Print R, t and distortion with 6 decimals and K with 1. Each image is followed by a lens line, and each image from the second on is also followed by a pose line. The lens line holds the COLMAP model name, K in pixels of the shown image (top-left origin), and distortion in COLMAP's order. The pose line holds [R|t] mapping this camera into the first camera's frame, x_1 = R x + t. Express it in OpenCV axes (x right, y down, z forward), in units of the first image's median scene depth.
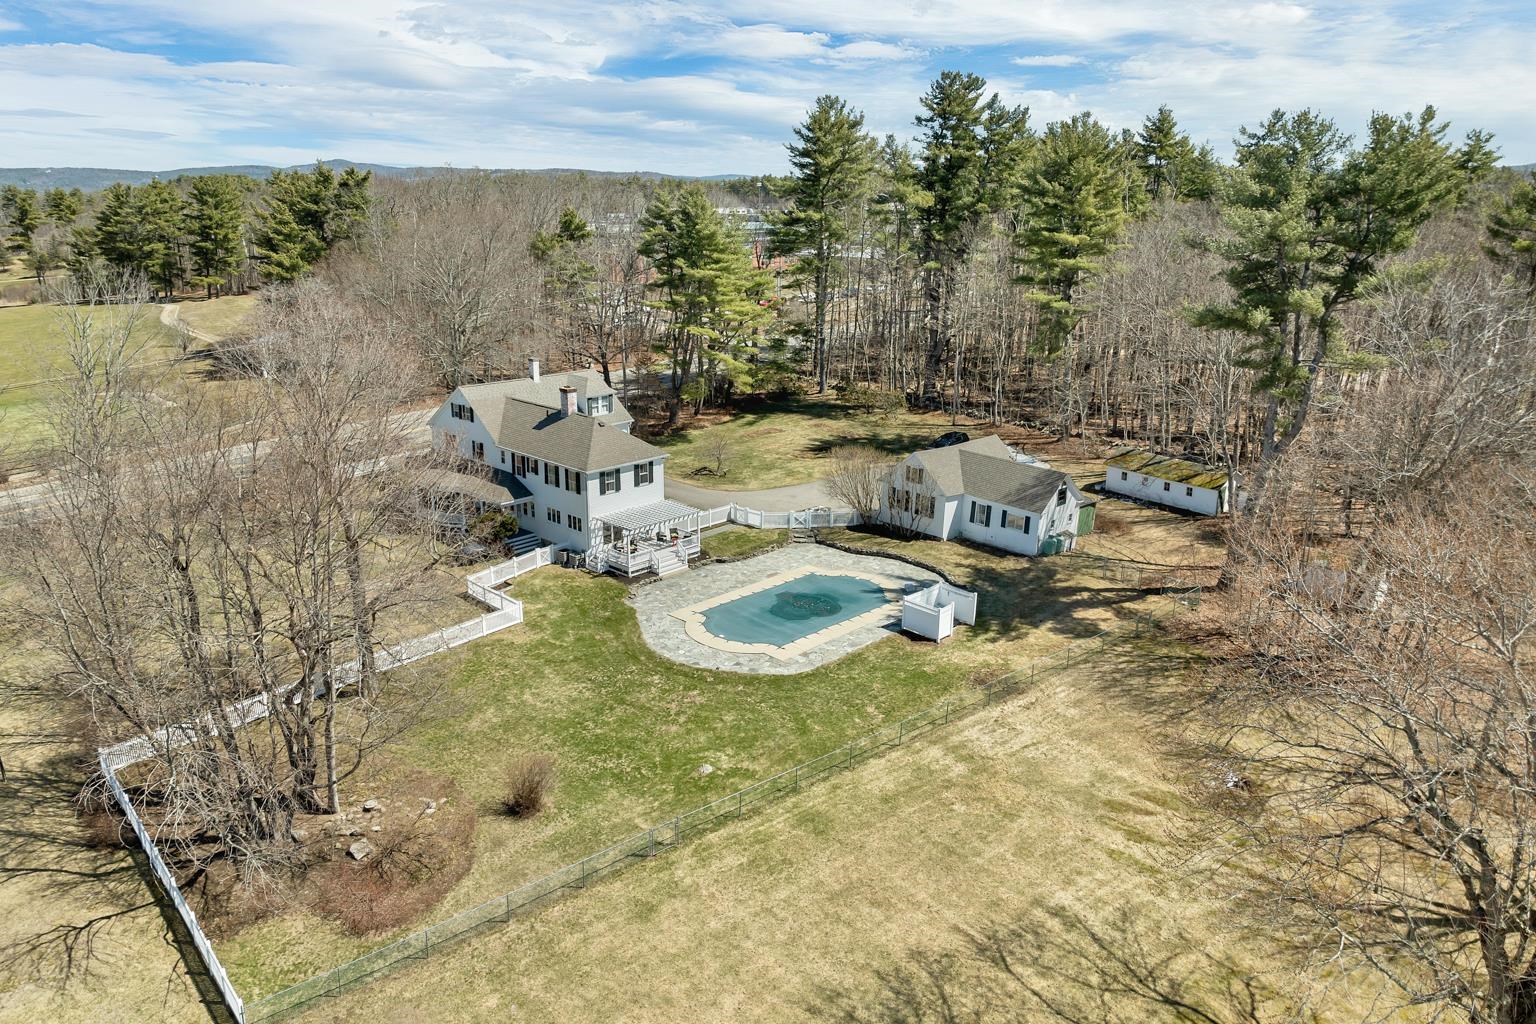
lens RADIAL K [[1093.6, 0, 772.6], [0, 1093.6, 521.3], [0, 0, 1]] dist [-0.033444, -0.003920]
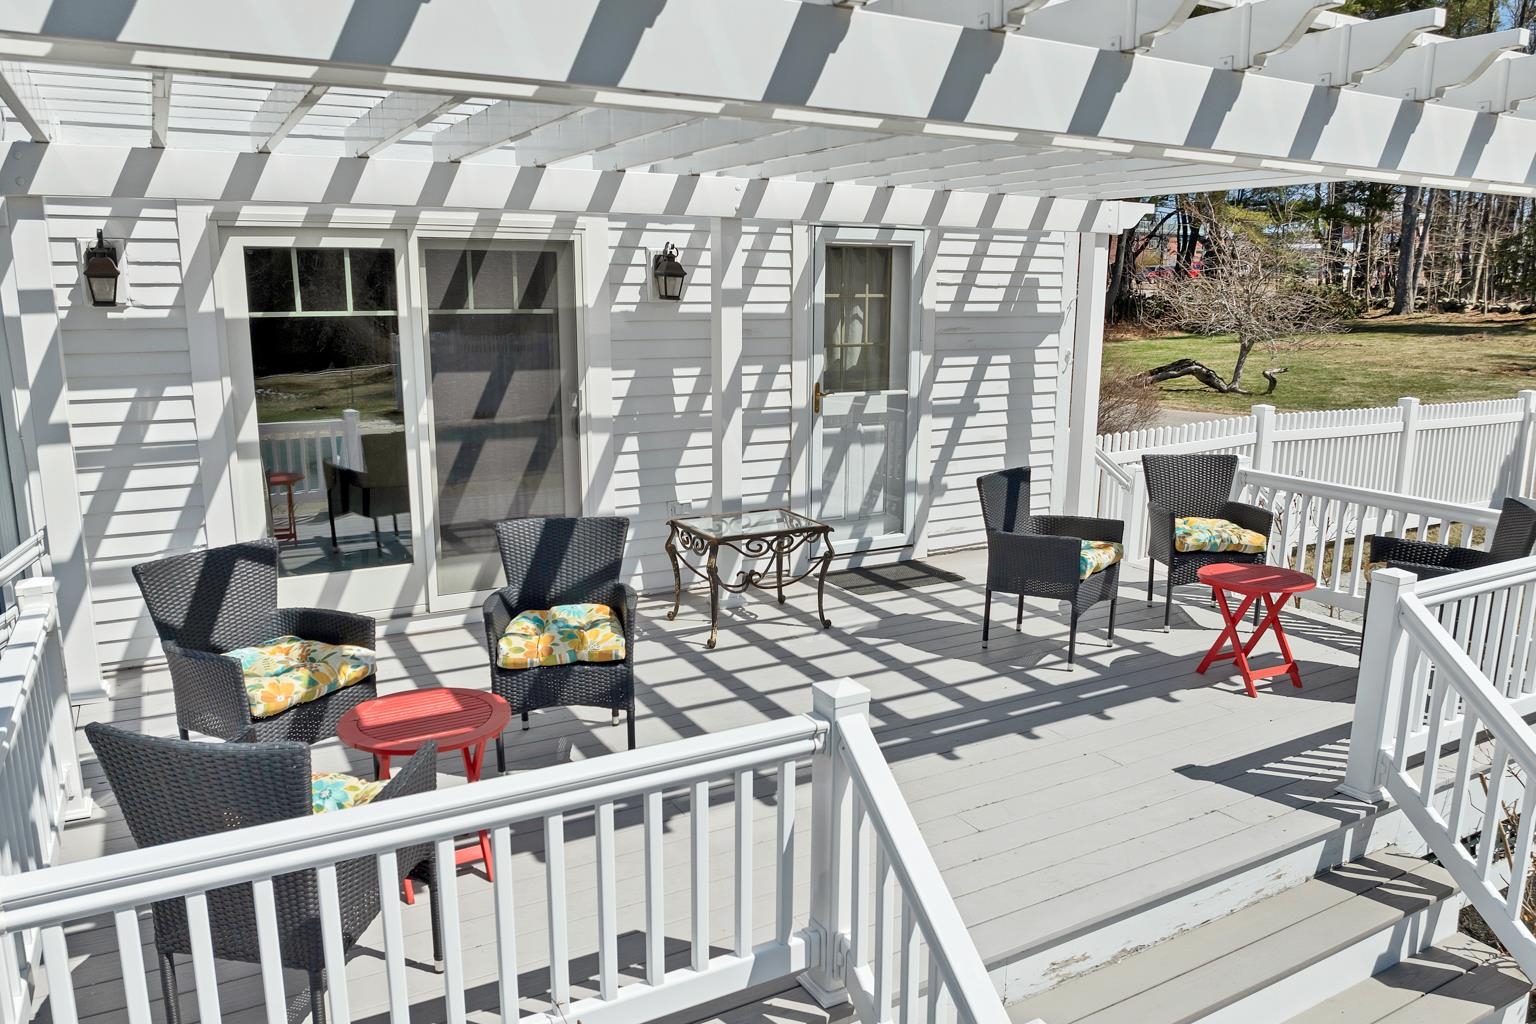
lens RADIAL K [[1093.6, 0, 778.6], [0, 1093.6, 514.3], [0, 0, 1]] dist [-0.033444, -0.003920]
pose [[0.956981, 0.050967, -0.285639, -0.101141], [-0.079782, 0.992726, -0.090162, 0.021681], [0.278966, 0.109072, 0.954086, 0.950307]]
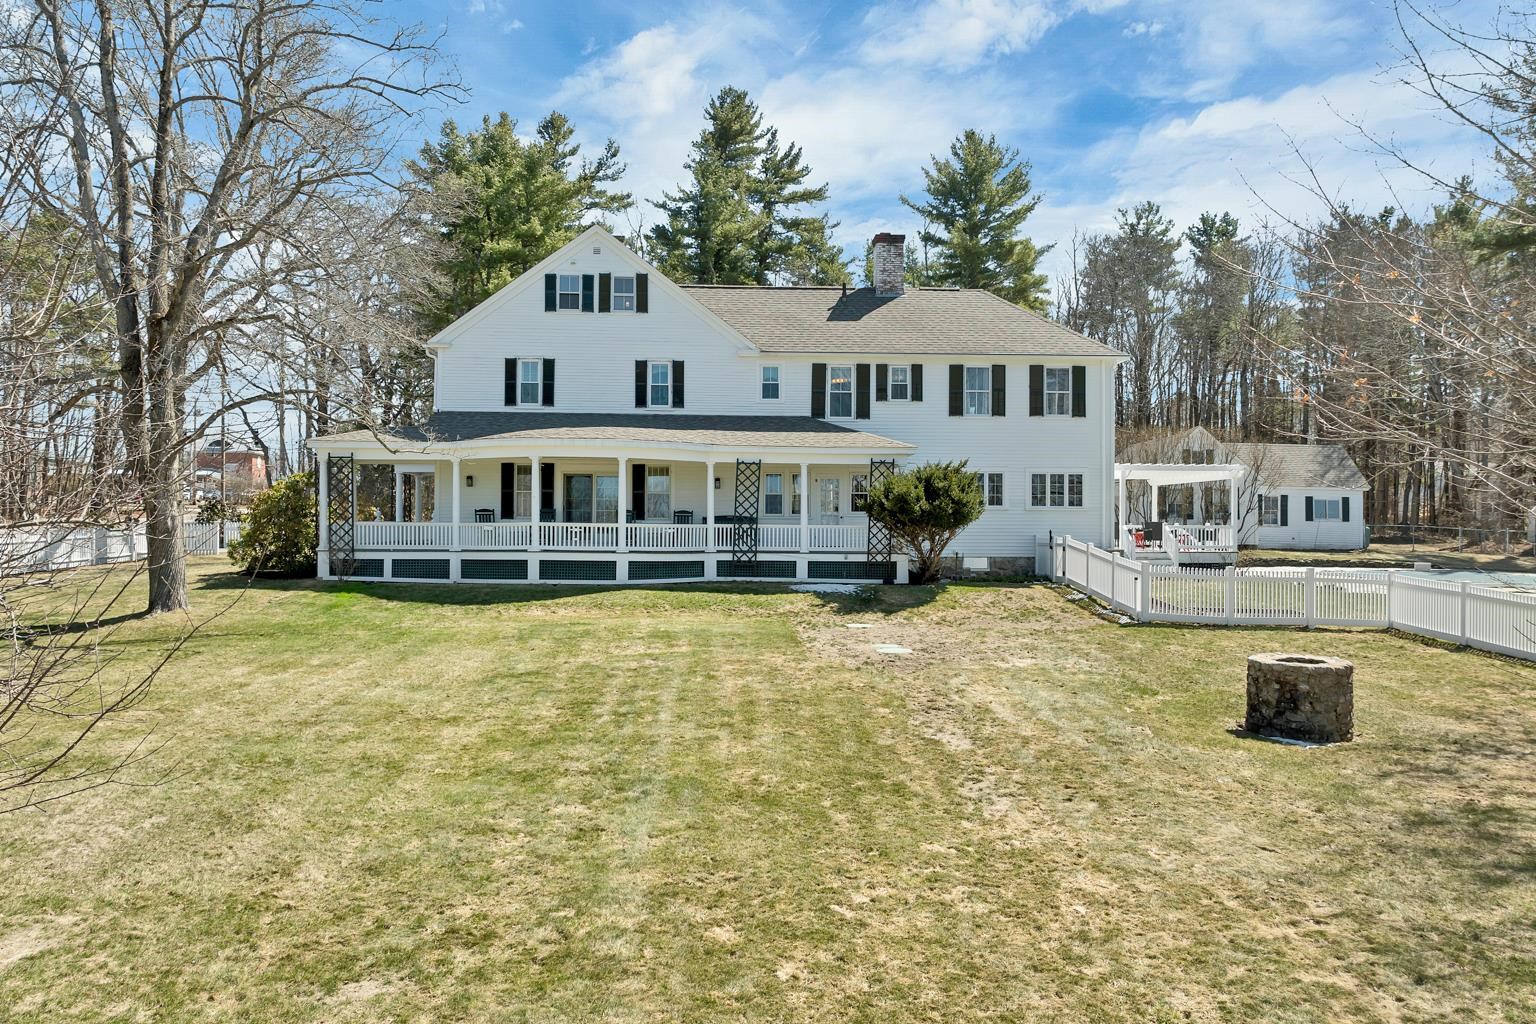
lens RADIAL K [[1093.6, 0, 766.1], [0, 1093.6, 520.7], [0, 0, 1]] dist [-0.033444, -0.003920]
pose [[0.699489, -0.006452, 0.714614, -0.576429], [0.217386, 0.954494, -0.204168, 0.076761], [-0.680778, 0.298161, 0.669060, 0.803502]]
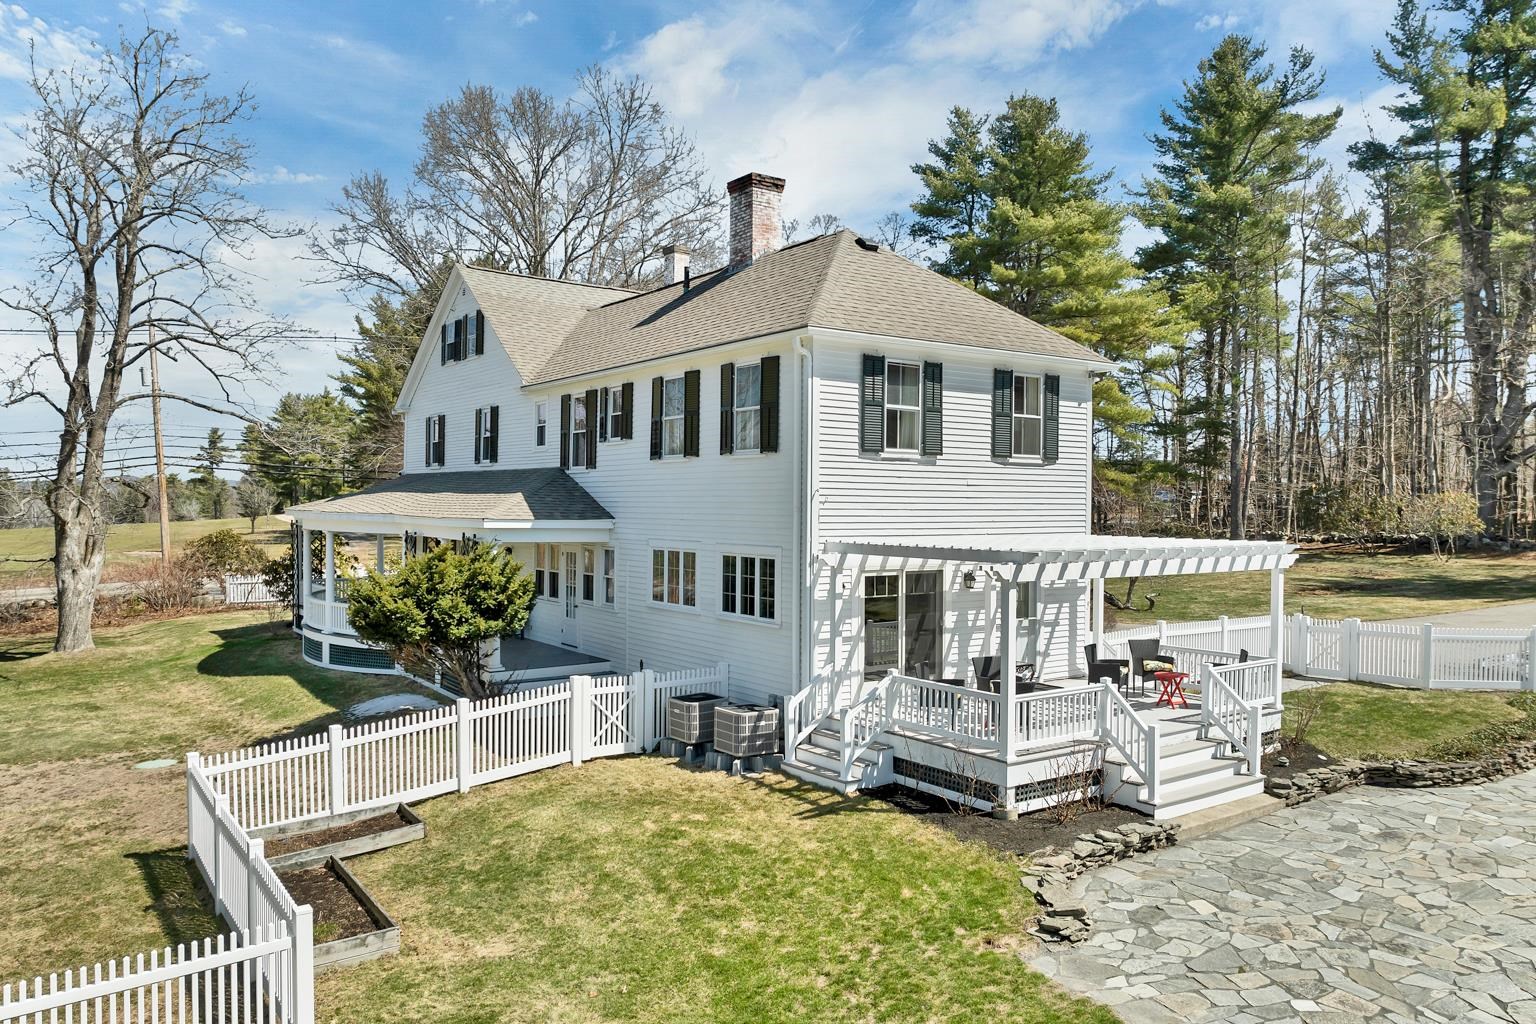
lens RADIAL K [[1093.6, 0, 776.0], [0, 1093.6, 511.6], [0, 0, 1]] dist [-0.033444, -0.003920]
pose [[0.982577, -0.002851, -0.185832, -0.131878], [-0.051668, 0.956277, -0.287863, 0.055550], [0.178527, 0.292449, 0.939469, 0.779502]]
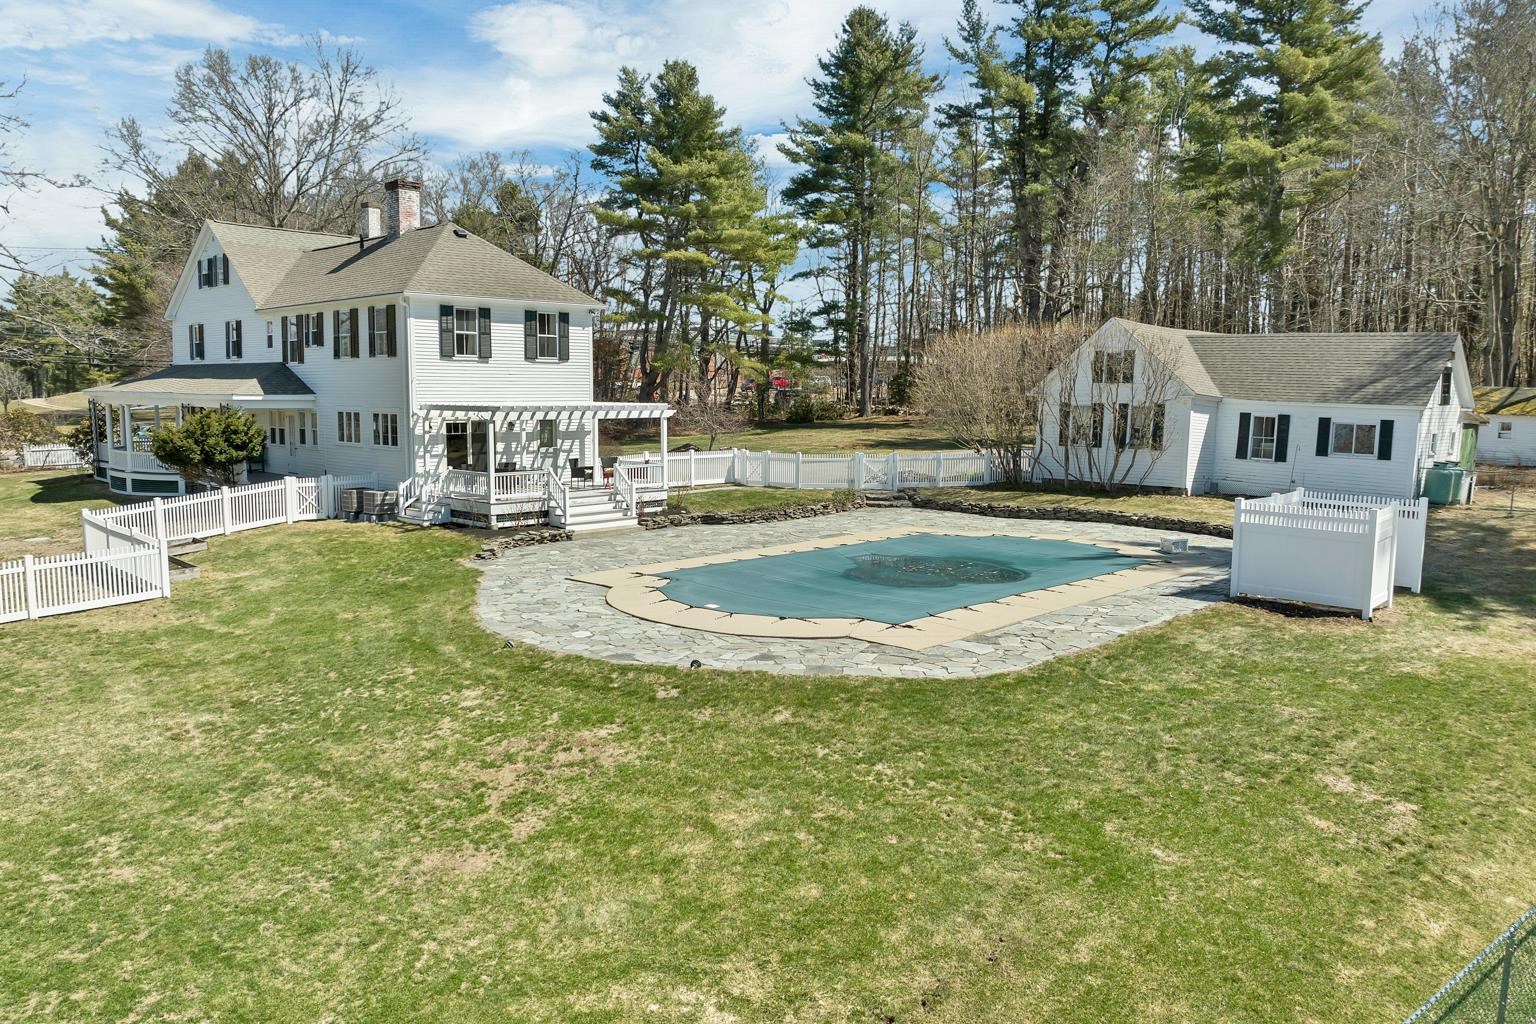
lens RADIAL K [[1093.6, 0, 765.1], [0, 1093.6, 513.8], [0, 0, 1]] dist [-0.033444, -0.003920]
pose [[0.999983, -0.004690, -0.003455, -0.025261], [0.003962, 0.982378, -0.186865, 0.120328], [0.004270, 0.186848, 0.982380, 0.578191]]
